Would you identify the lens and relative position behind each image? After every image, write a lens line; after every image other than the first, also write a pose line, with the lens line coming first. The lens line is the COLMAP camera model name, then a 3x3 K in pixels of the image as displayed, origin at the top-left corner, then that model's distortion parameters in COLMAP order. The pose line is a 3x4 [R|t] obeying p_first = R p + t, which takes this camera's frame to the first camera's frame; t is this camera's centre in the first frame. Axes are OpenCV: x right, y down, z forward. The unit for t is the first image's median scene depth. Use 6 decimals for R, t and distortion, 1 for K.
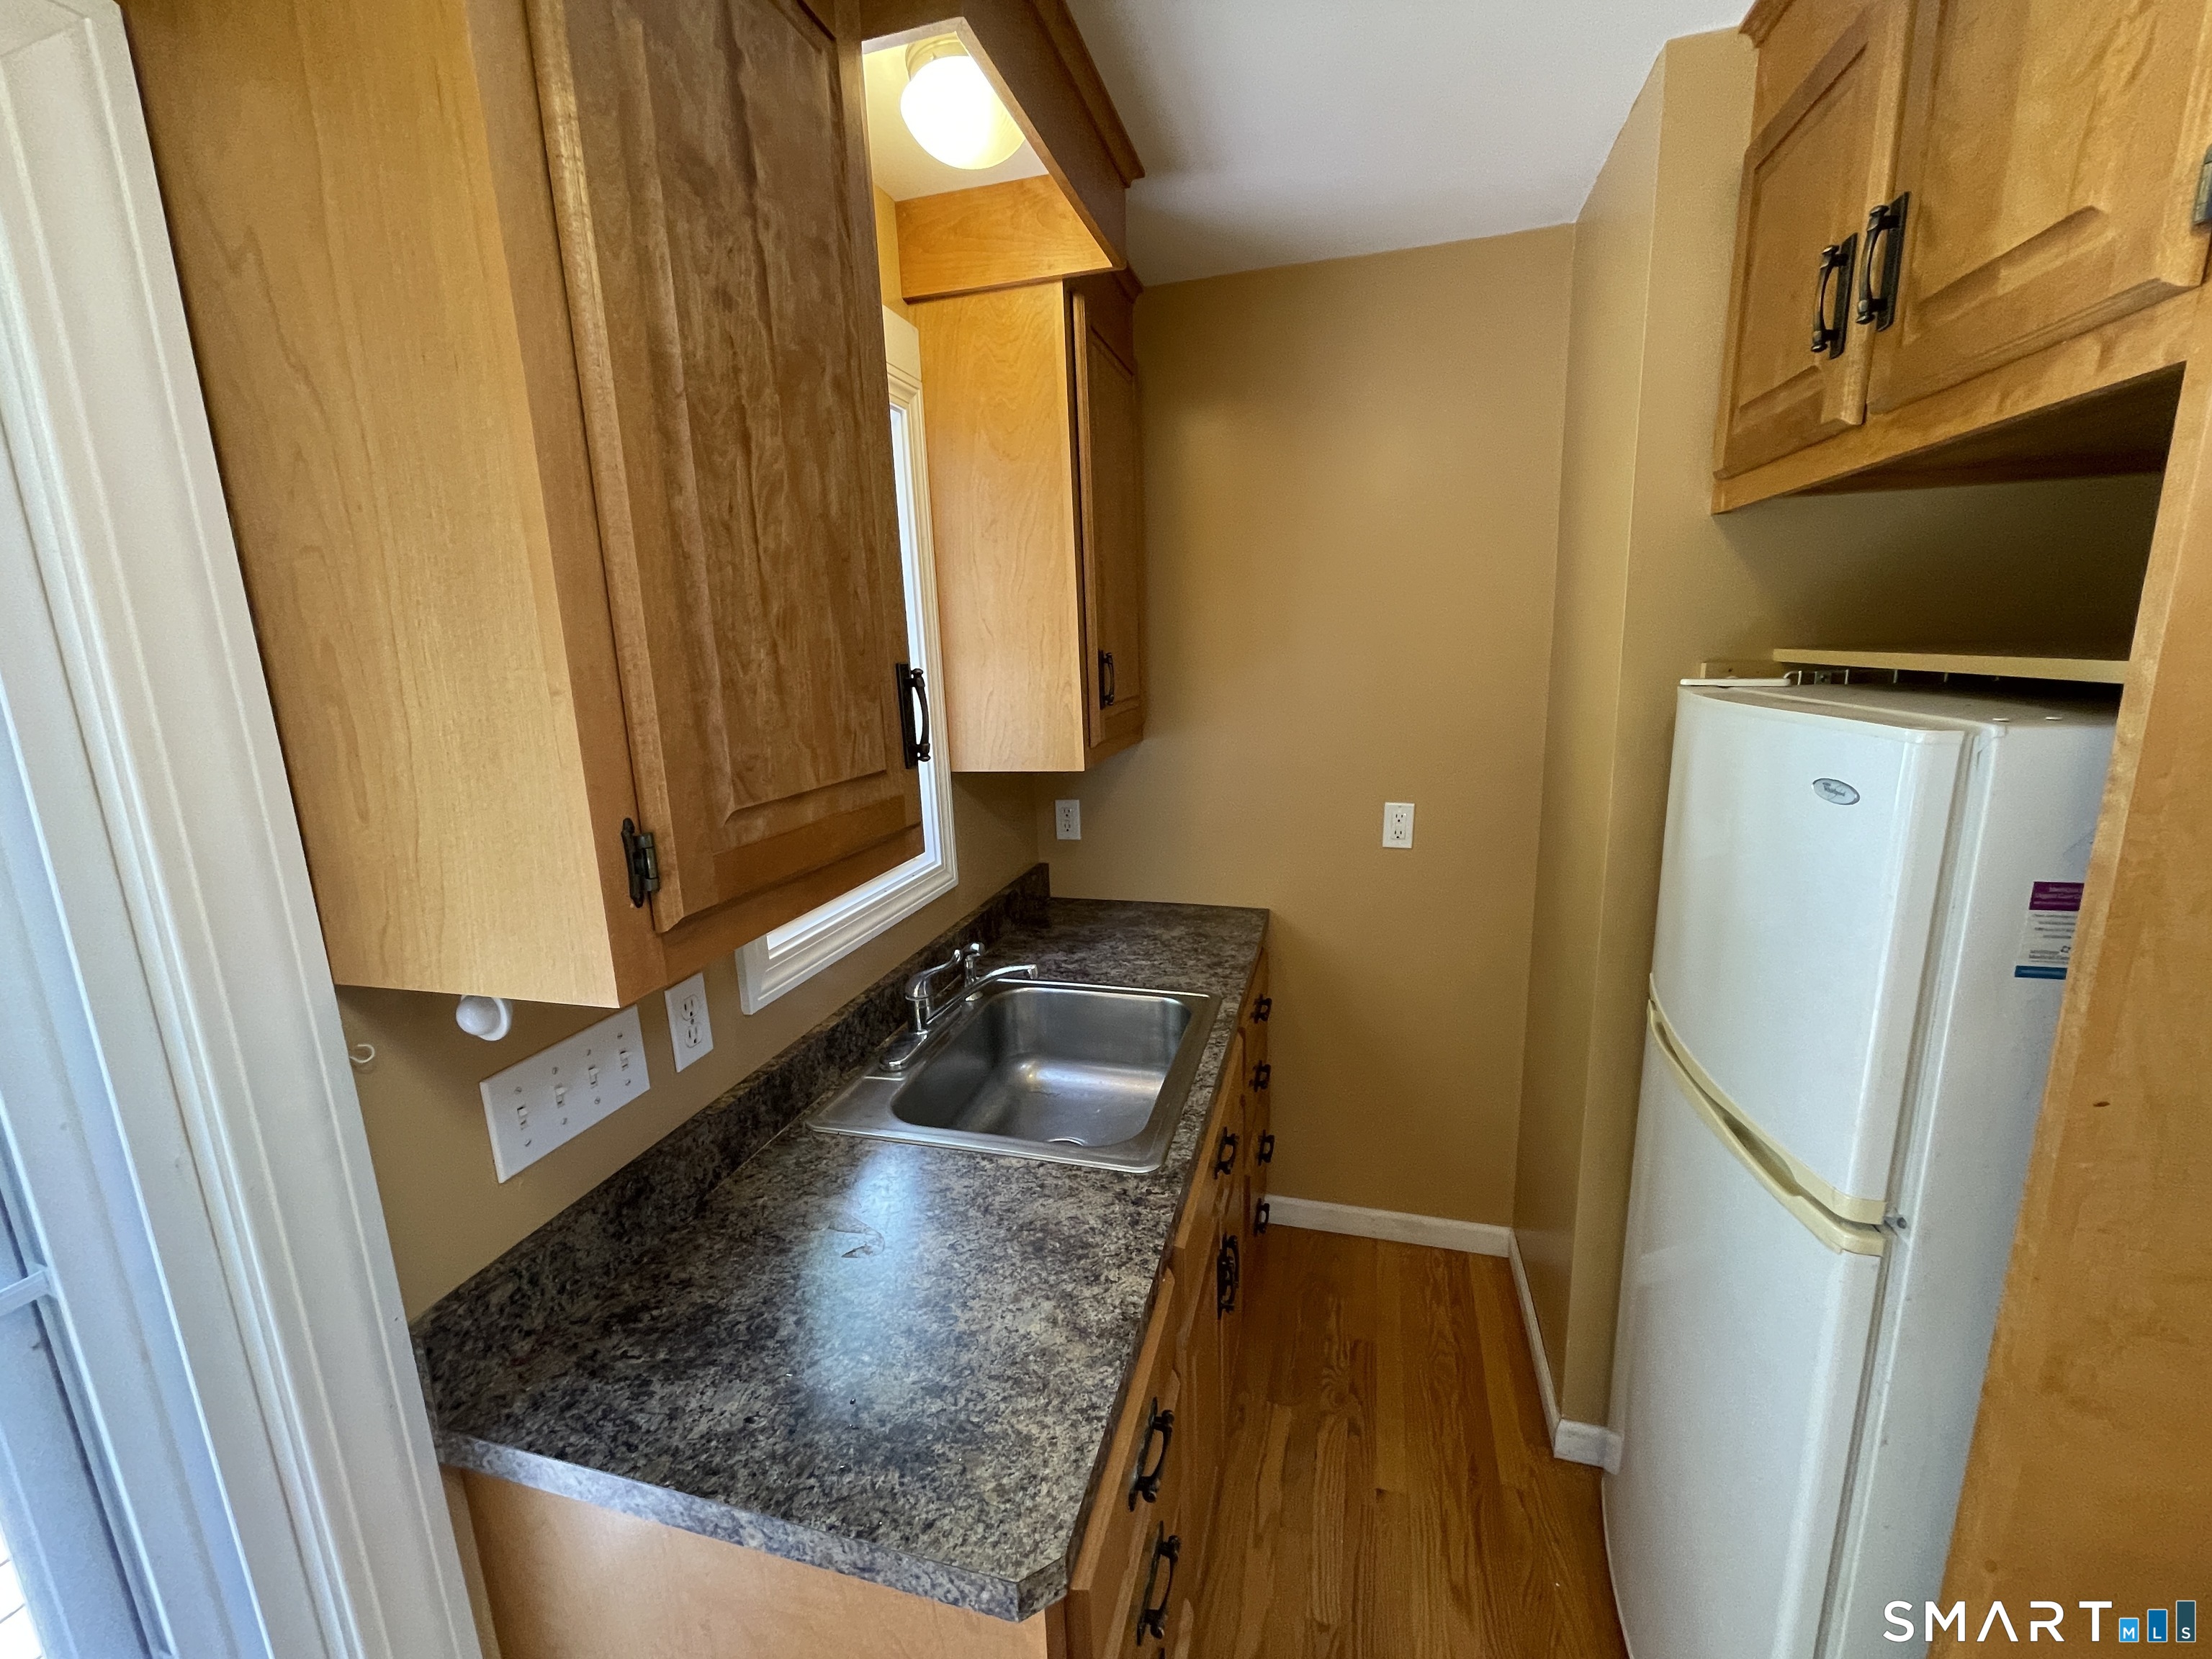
lens RADIAL K [[895.0, 0, 1096.1], [0, 895.0, 823.4], [0, 0, 1]] dist [-0.005348, 0.001485]
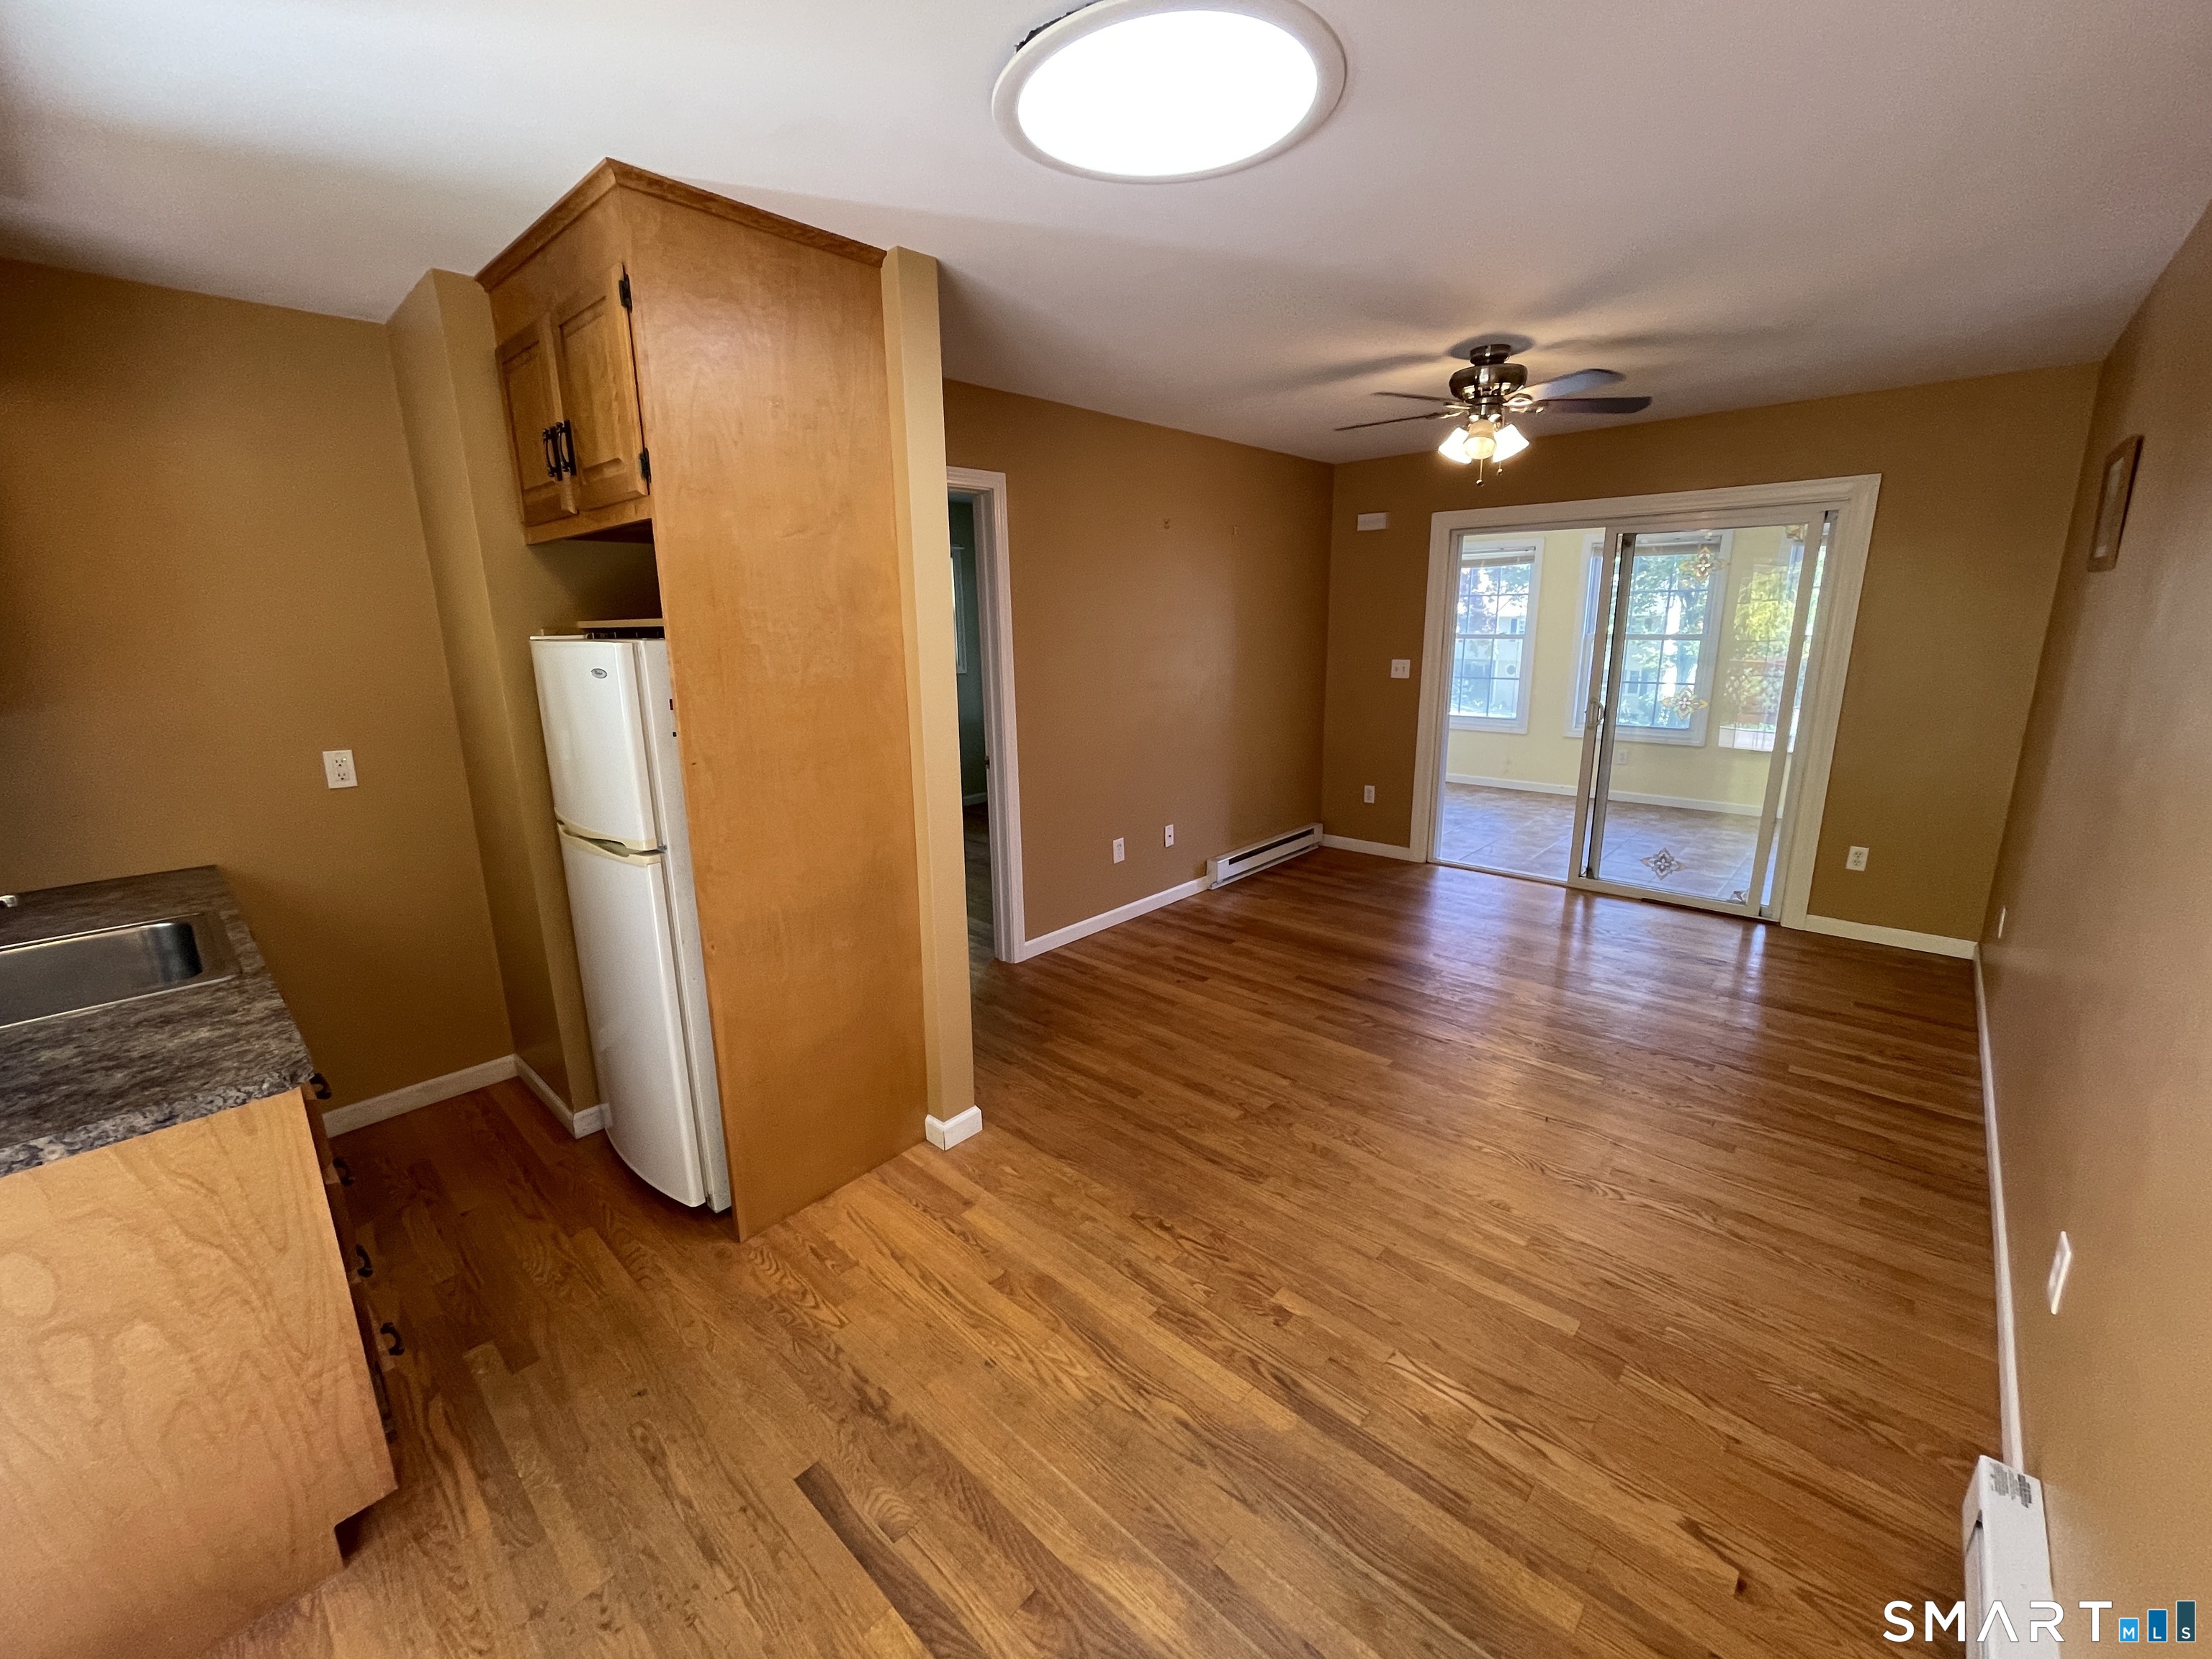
lens RADIAL K [[895.0, 0, 1096.7], [0, 895.0, 826.9], [0, 0, 1]] dist [-0.005348, 0.001485]
pose [[0.450505, -0.175888, 0.875276, -0.586824], [0.175871, 0.978674, 0.106145, 0.278446], [-0.875280, 0.106116, 0.471831, -1.002750]]
